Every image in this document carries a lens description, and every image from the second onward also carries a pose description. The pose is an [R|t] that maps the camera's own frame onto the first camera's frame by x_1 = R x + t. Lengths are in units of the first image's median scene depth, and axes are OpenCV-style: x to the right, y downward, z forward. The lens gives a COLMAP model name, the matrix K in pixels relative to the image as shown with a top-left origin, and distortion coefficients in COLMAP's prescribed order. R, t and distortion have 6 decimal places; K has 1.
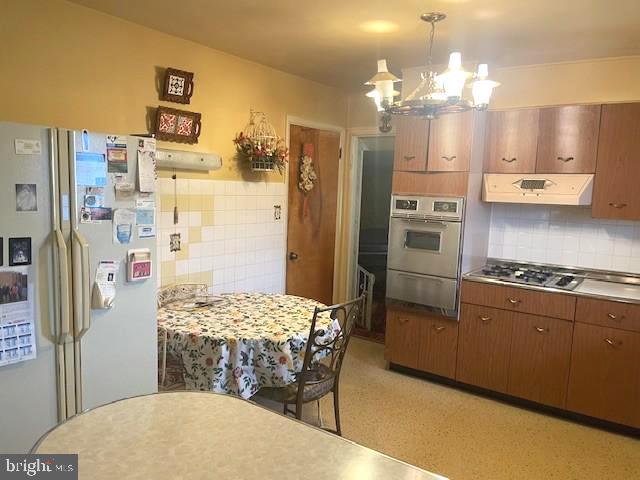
lens RADIAL K [[481.4, 0, 337.7], [0, 481.4, 241.2], [0, 0, 1]] dist [0.045001, -0.049288]
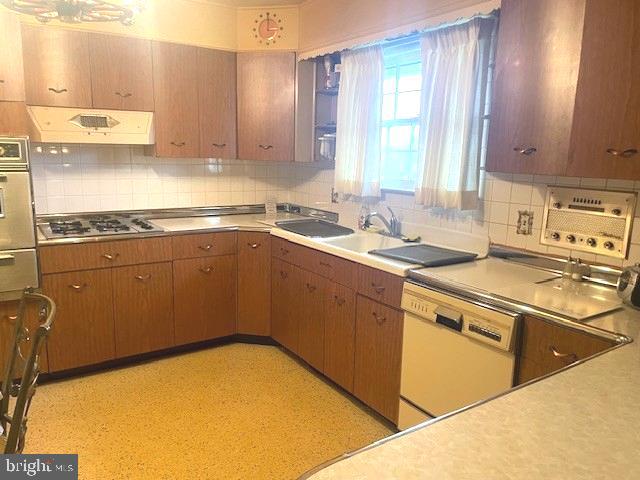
lens RADIAL K [[481.4, 0, 315.8], [0, 481.4, 243.1], [0, 0, 1]] dist [0.045001, -0.049288]
pose [[0.374462, -0.201837, 0.905008, -0.308450], [0.097608, 0.979179, 0.177992, -0.021935], [-0.922091, 0.021685, 0.386366, 0.330389]]
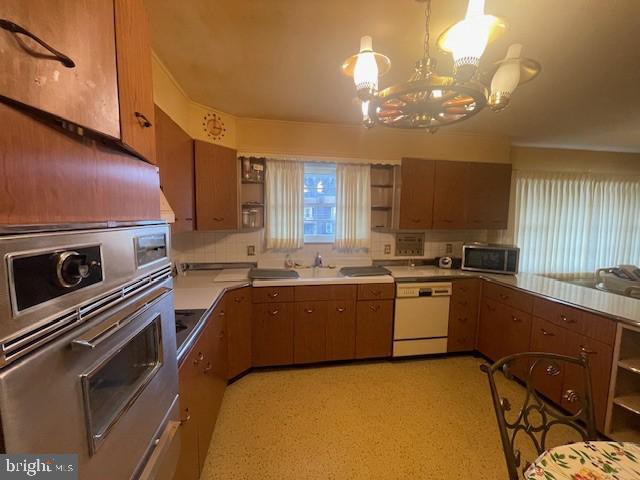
lens RADIAL K [[252.6, 0, 319.4], [0, 252.6, 239.5], [0, 0, 1]] dist [-0.011032, 0.001436]
pose [[-0.682504, -0.110479, 0.722483, -0.012389], [0.047400, 0.979738, 0.194594, -0.123755], [-0.729343, 0.167057, -0.663439, 1.149980]]
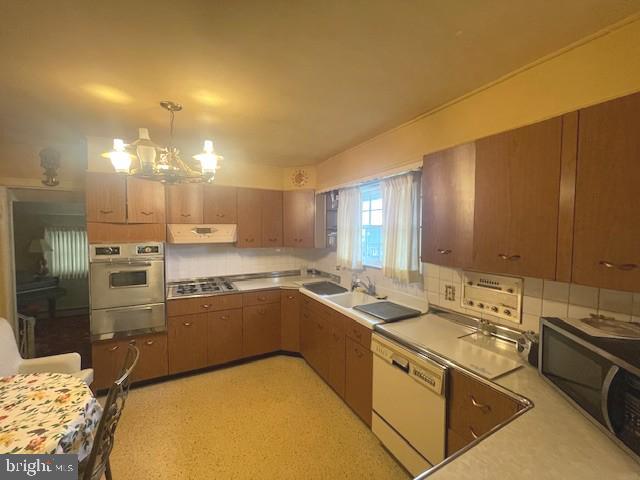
lens RADIAL K [[252.6, 0, 316.8], [0, 252.6, 239.7], [0, 0, 1]] dist [-0.011032, 0.001436]
pose [[0.465832, -0.068192, 0.882242, -0.183644], [0.115058, 0.993230, 0.016019, -0.063354], [-0.877361, 0.094047, 0.470524, 0.304221]]
